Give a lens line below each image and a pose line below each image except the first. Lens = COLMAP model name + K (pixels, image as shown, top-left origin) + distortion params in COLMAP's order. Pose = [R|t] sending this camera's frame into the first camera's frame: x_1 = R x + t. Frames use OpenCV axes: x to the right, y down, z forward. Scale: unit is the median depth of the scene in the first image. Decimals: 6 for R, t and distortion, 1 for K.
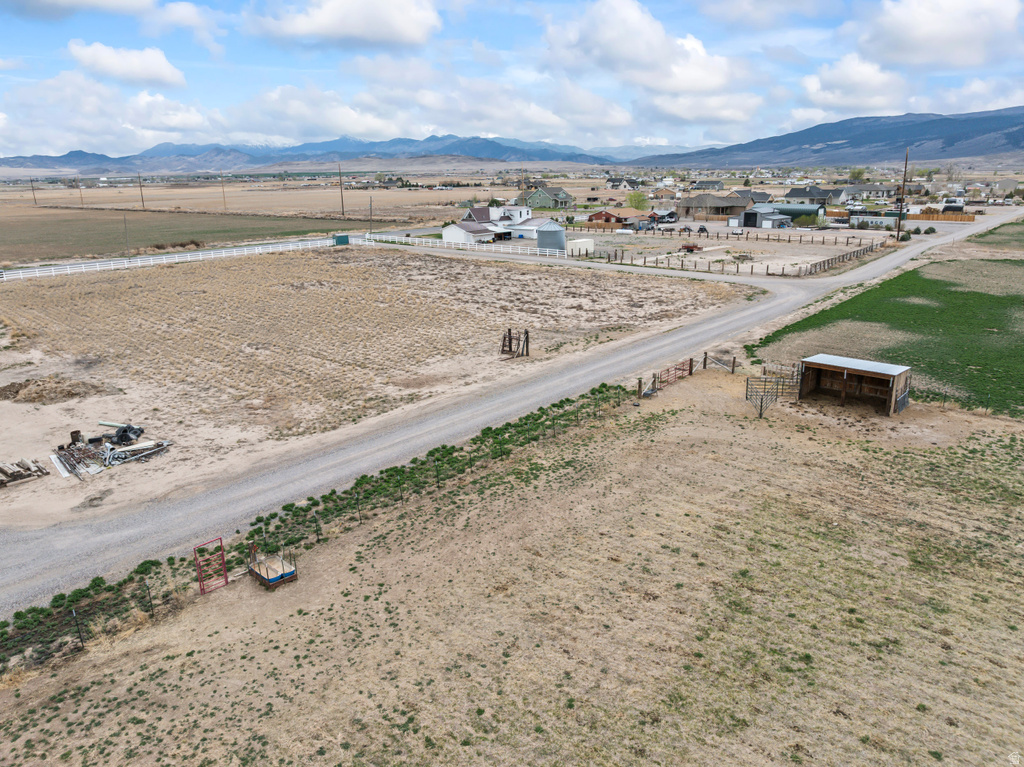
lens RADIAL K [[721.3, 0, 516.9], [0, 721.3, 378.5], [0, 0, 1]] dist [-0.045308, 0.014783]
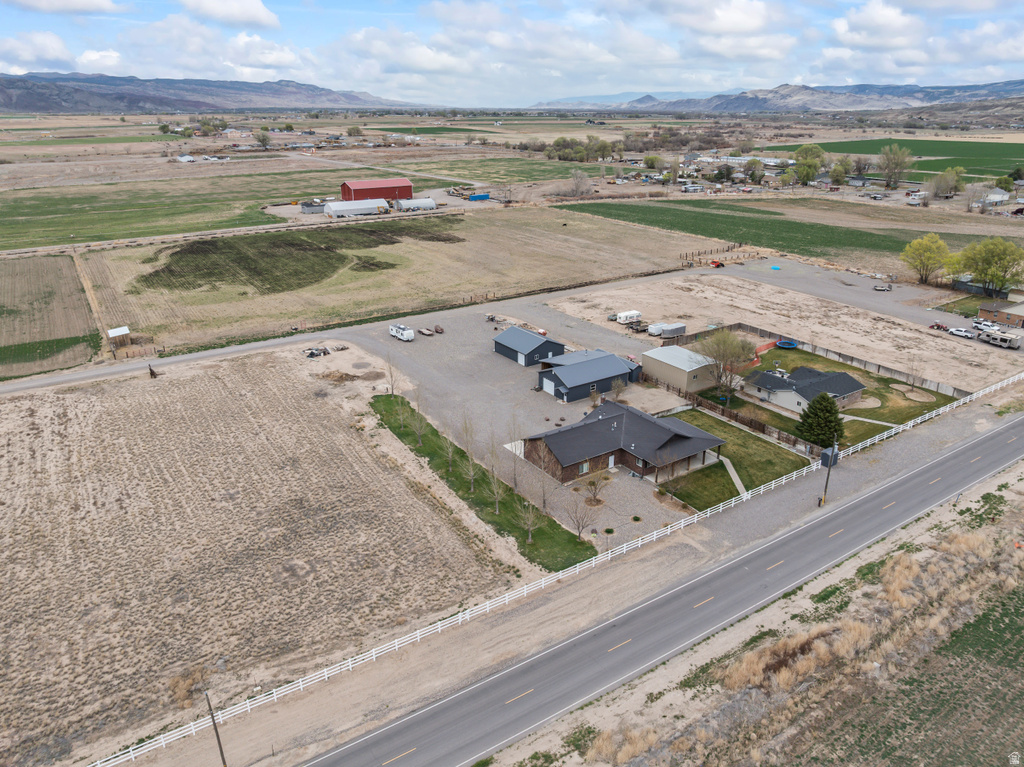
lens RADIAL K [[721.3, 0, 516.0], [0, 721.3, 378.5], [0, 0, 1]] dist [-0.045308, 0.014783]
pose [[-0.959949, -0.086549, 0.266473, -1.092112], [0.090022, 0.805381, 0.585882, -0.799127], [-0.265320, 0.586405, -0.765333, 1.554773]]
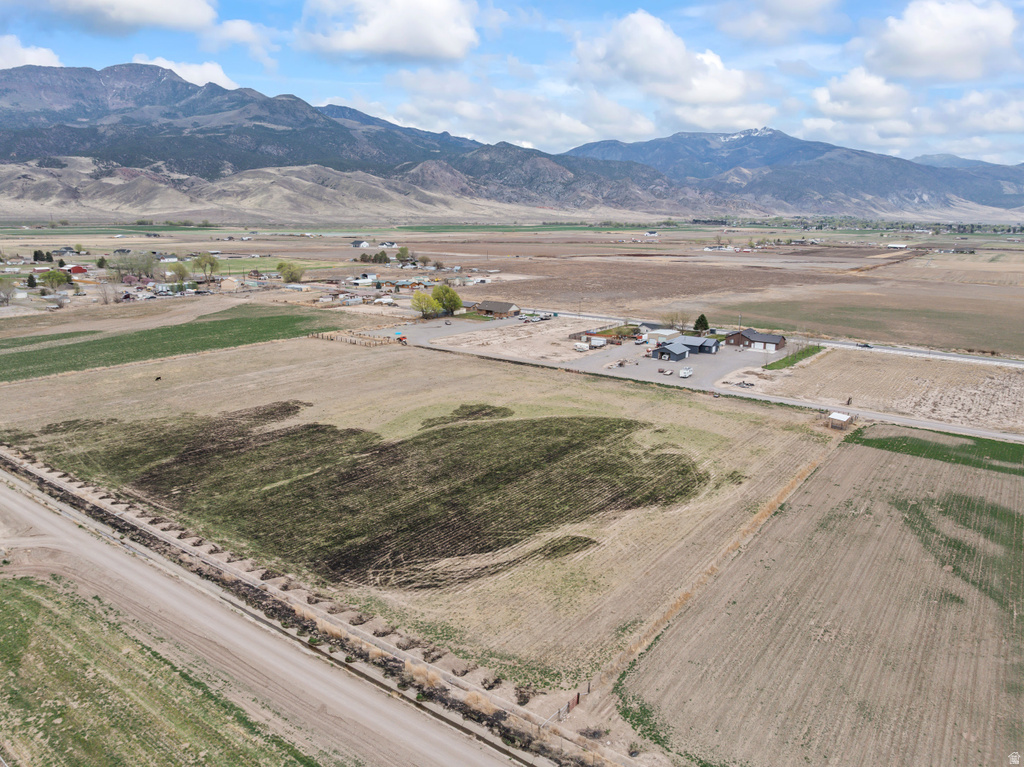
lens RADIAL K [[721.3, 0, 517.2], [0, 721.3, 376.3], [0, 0, 1]] dist [-0.045308, 0.014783]
pose [[0.077620, 0.232216, -0.969562, 1.940675], [-0.287916, 0.936282, 0.201196, -0.240629], [0.954505, 0.263536, 0.139533, -0.603495]]
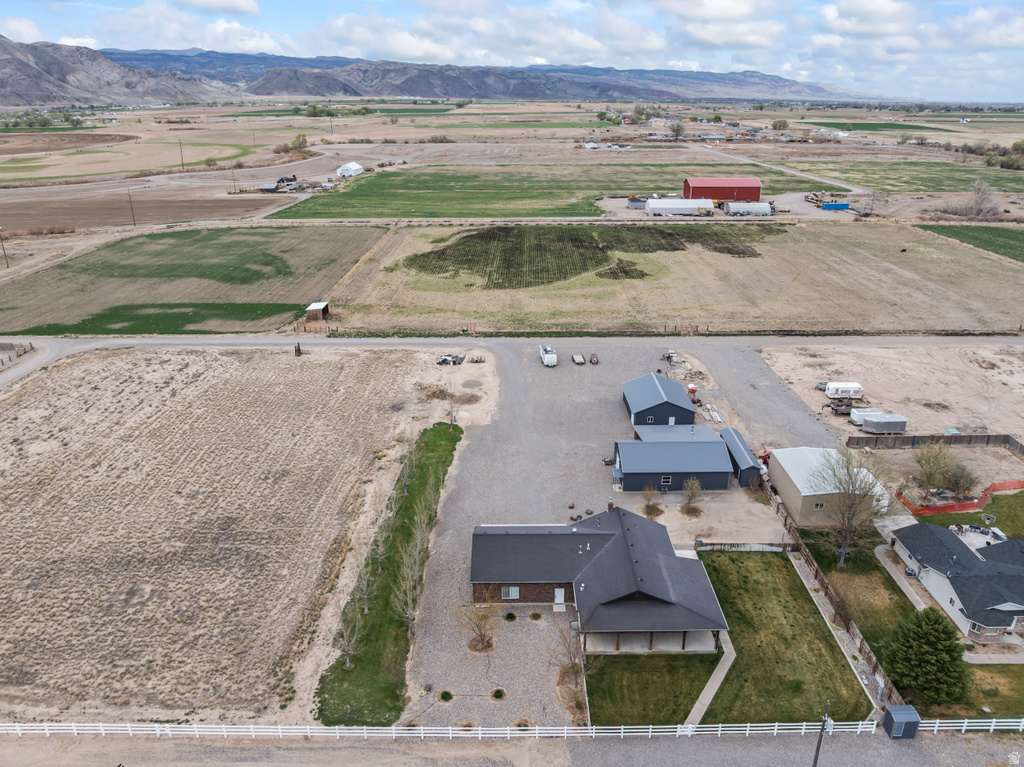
lens RADIAL K [[721.3, 0, 516.2], [0, 721.3, 378.8], [0, 0, 1]] dist [-0.045308, 0.014783]
pose [[-0.645210, -0.265072, 0.716548, -1.411845], [0.221943, 0.832407, 0.507779, -0.653505], [-0.731057, 0.486657, -0.478247, 1.060521]]
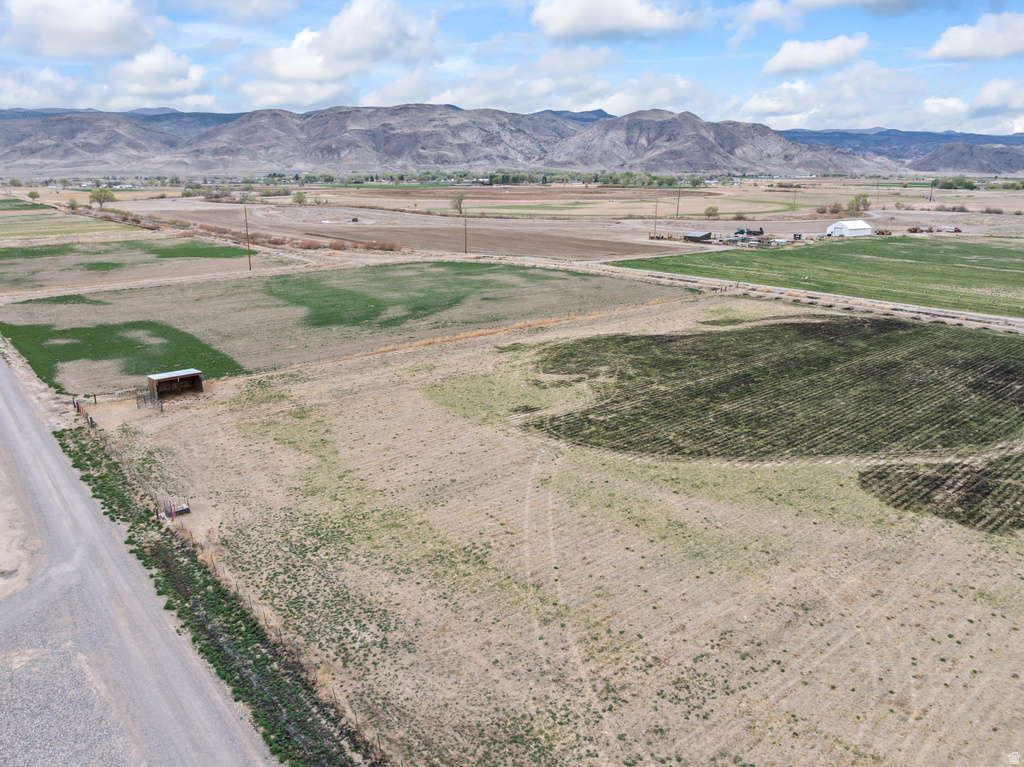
lens RADIAL K [[721.3, 0, 516.7], [0, 721.3, 375.9], [0, 0, 1]] dist [-0.045308, 0.014783]
pose [[0.139924, -0.253890, 0.957059, -0.633778], [0.265265, 0.940848, 0.210808, -0.088515], [-0.953968, 0.224377, 0.198995, -0.152401]]
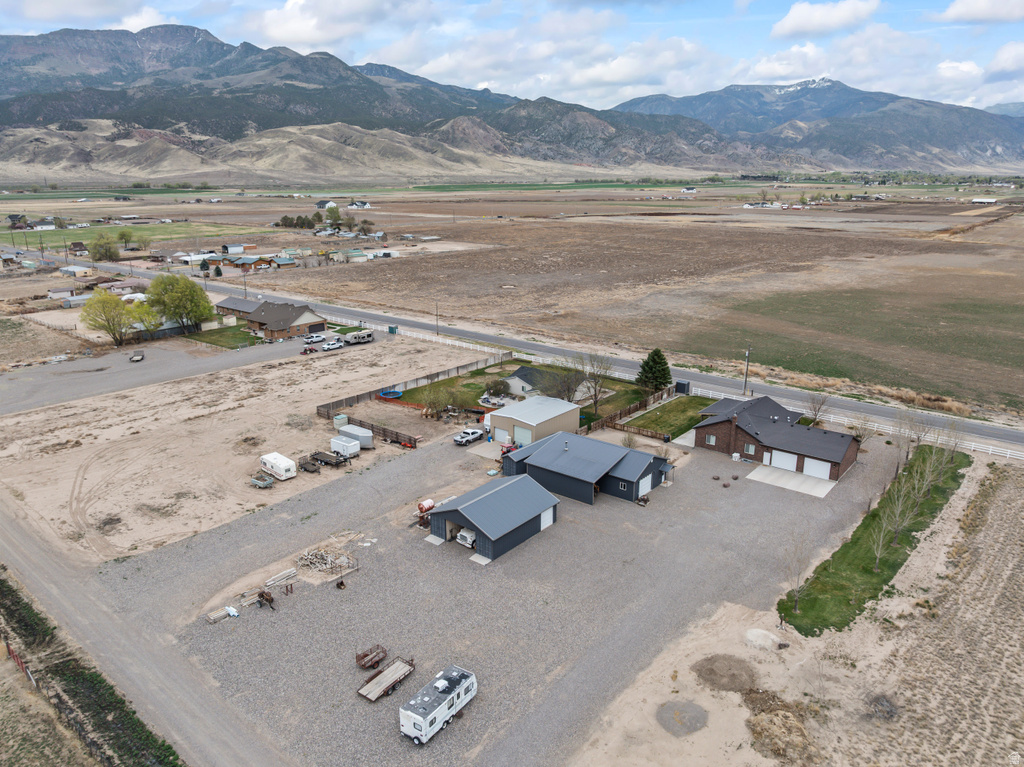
lens RADIAL K [[721.3, 0, 516.7], [0, 721.3, 378.4], [0, 0, 1]] dist [-0.045308, 0.014783]
pose [[0.013596, 0.285075, -0.958409, 0.095673], [-0.274523, 0.922730, 0.270568, -0.339275], [0.961484, 0.259427, 0.090805, 0.219973]]
